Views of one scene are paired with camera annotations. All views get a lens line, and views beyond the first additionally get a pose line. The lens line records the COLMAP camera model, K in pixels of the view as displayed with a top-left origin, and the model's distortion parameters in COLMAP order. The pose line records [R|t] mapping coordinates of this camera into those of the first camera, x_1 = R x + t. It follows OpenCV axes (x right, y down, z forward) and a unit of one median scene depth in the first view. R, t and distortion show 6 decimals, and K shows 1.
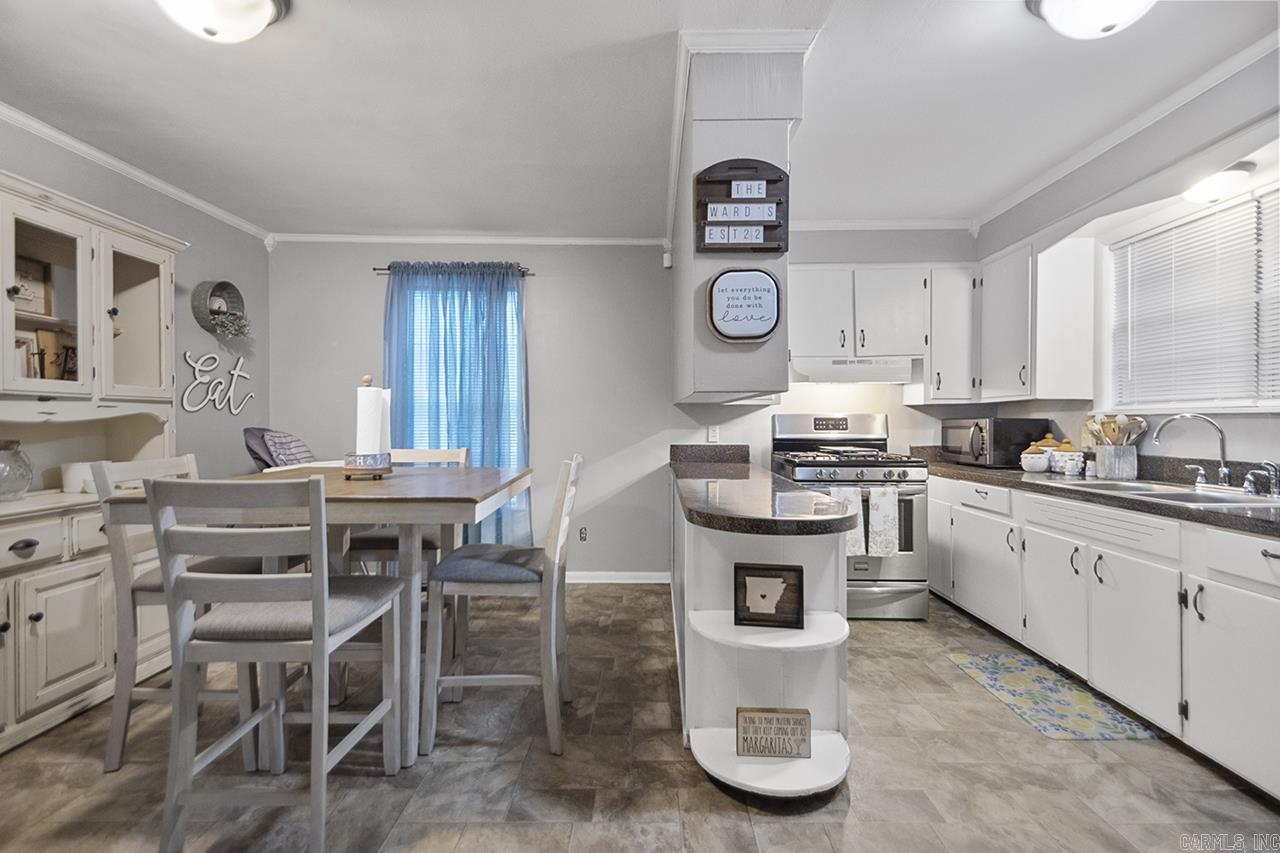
lens RADIAL K [[585.3, 0, 646.0], [0, 585.3, 420.5], [0, 0, 1]] dist [0.040112, -0.018844]
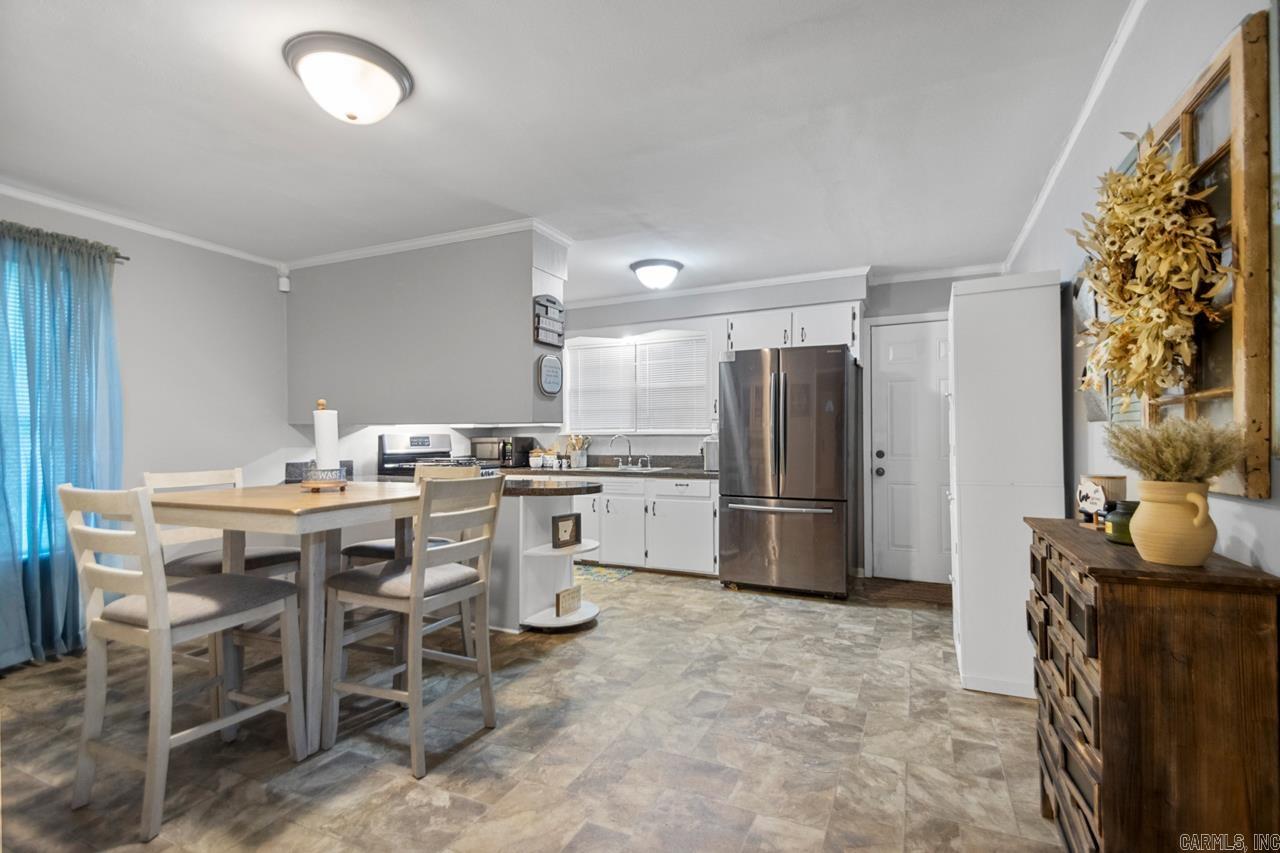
lens RADIAL K [[614.4, 0, 626.9], [0, 614.4, 435.9], [0, 0, 1]] dist [0.015062, -0.000016]
pose [[0.429895, 0.000723, 0.902879, -0.898166], [0.002105, 0.999996, -0.001804, -0.002822], [-0.902877, 0.002676, 0.429892, -0.020006]]
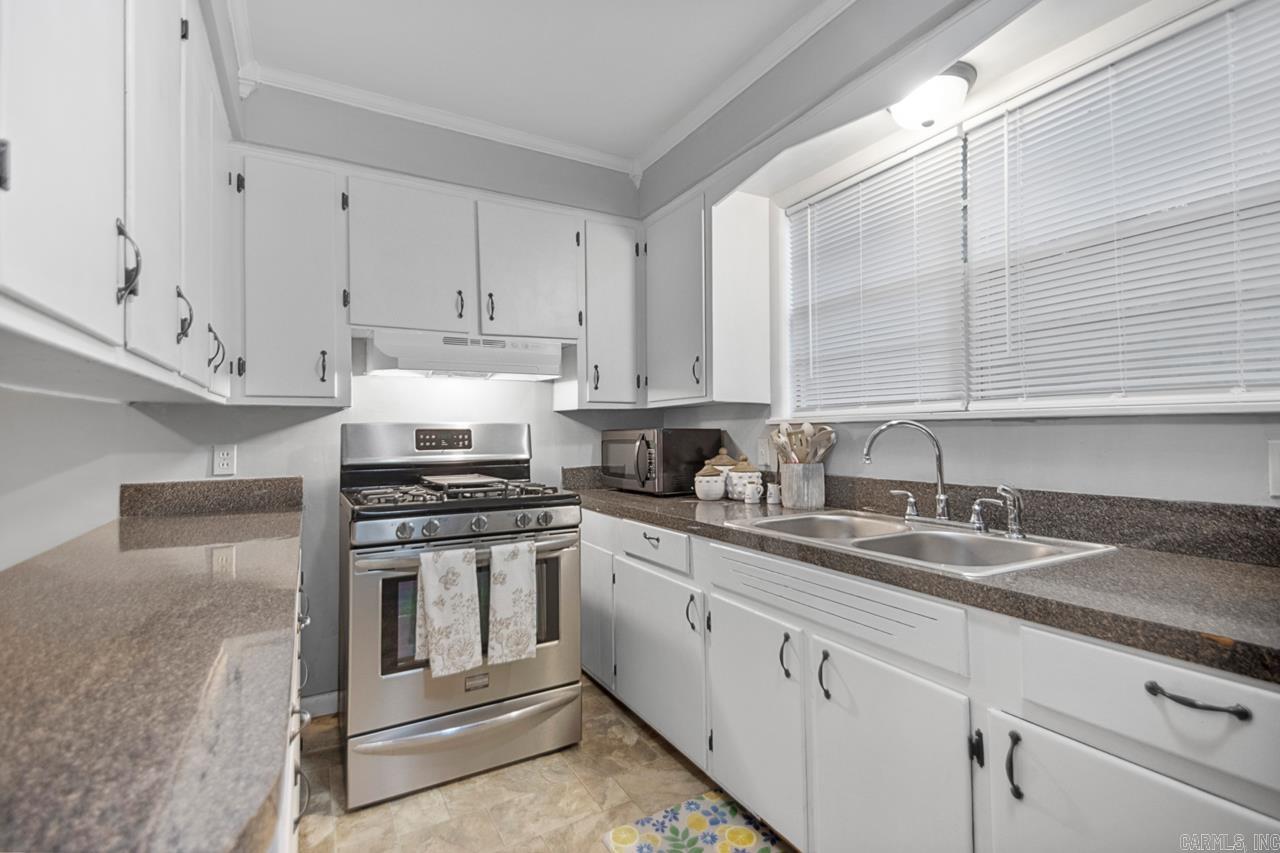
lens RADIAL K [[585.3, 0, 646.0], [0, 585.3, 420.5], [0, 0, 1]] dist [0.040112, -0.018844]
pose [[0.863315, 0.003524, 0.504654, 0.218852], [0.008475, 0.999733, -0.021480, 0.001556], [-0.504595, 0.022821, 0.863055, 0.413832]]
